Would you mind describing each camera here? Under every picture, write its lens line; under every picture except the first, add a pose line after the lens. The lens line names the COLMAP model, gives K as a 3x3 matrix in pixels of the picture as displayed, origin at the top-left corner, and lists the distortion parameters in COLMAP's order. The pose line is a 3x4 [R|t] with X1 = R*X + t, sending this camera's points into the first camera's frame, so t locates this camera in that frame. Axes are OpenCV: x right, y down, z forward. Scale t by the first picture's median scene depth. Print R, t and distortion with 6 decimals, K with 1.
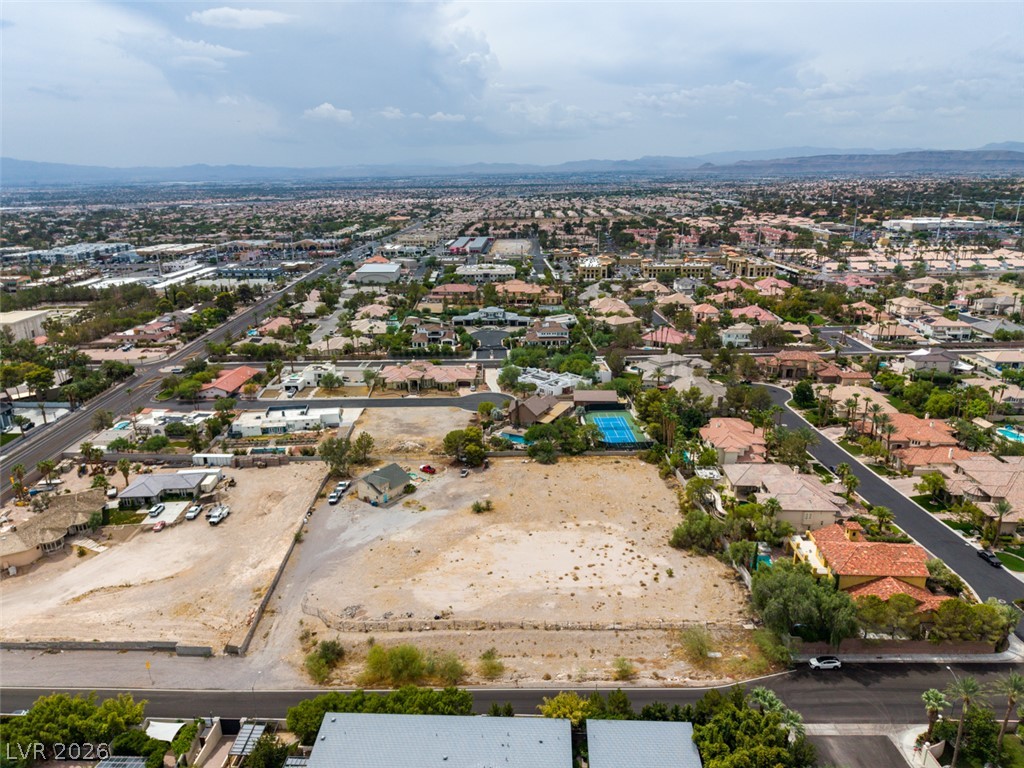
lens RADIAL K [[683.0, 0, 512.0], [0, 683.0, 384.0], [0, 0, 1]] dist [0.046152, -0.053415]
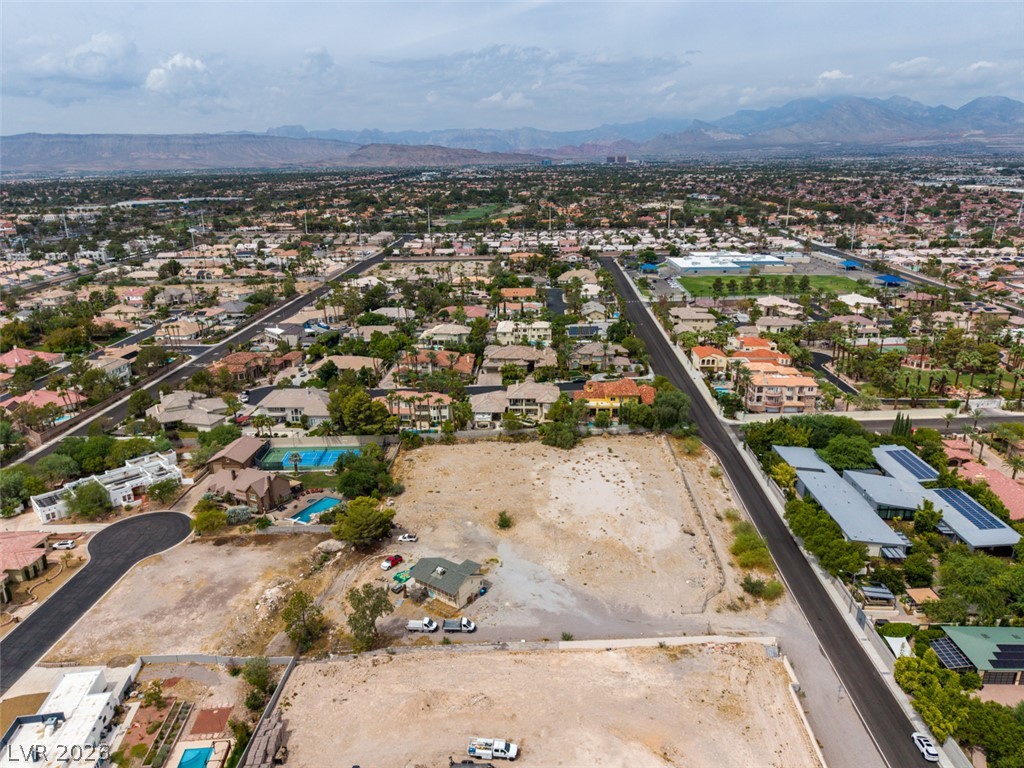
lens RADIAL K [[683.0, 0, 512.0], [0, 683.0, 384.0], [0, 0, 1]] dist [0.046152, -0.053415]
pose [[0.000241, -0.288231, 0.957561, -1.005474], [0.307921, 0.911056, 0.274155, -0.282281], [-0.951412, 0.294787, 0.088972, 0.935153]]
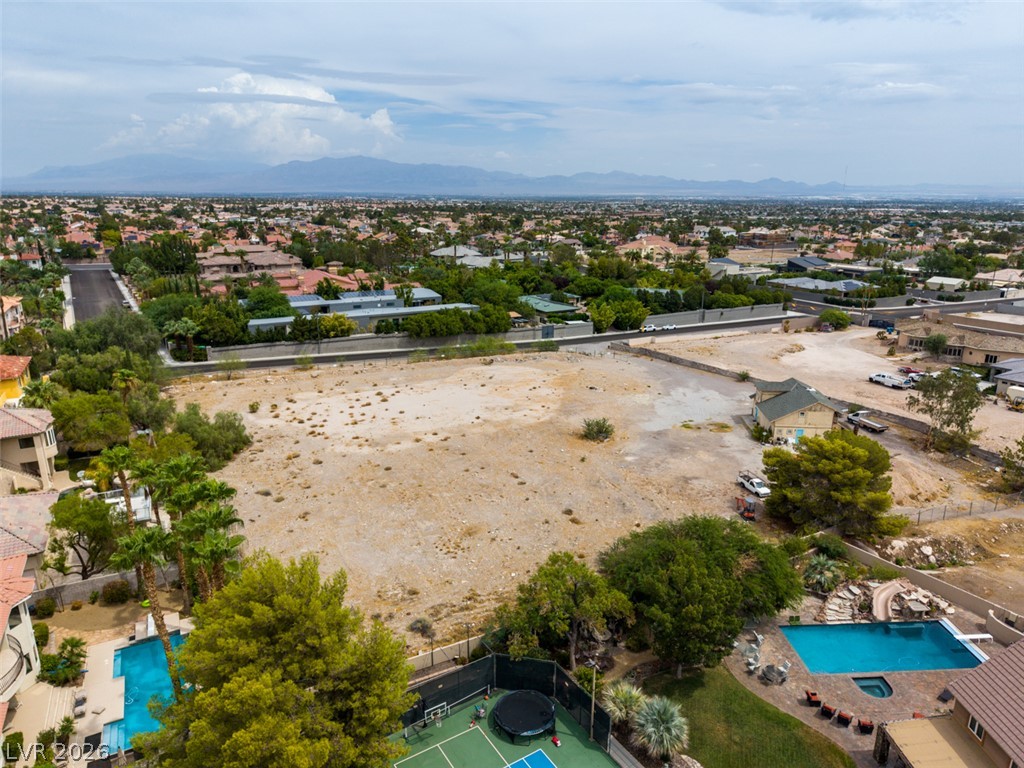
lens RADIAL K [[683.0, 0, 512.0], [0, 683.0, 384.0], [0, 0, 1]] dist [0.046152, -0.053415]
pose [[-0.866664, 0.146718, -0.476831, 0.305875], [-0.139495, 0.846391, 0.513969, -0.142855], [0.478994, 0.511954, -0.713070, 1.486584]]
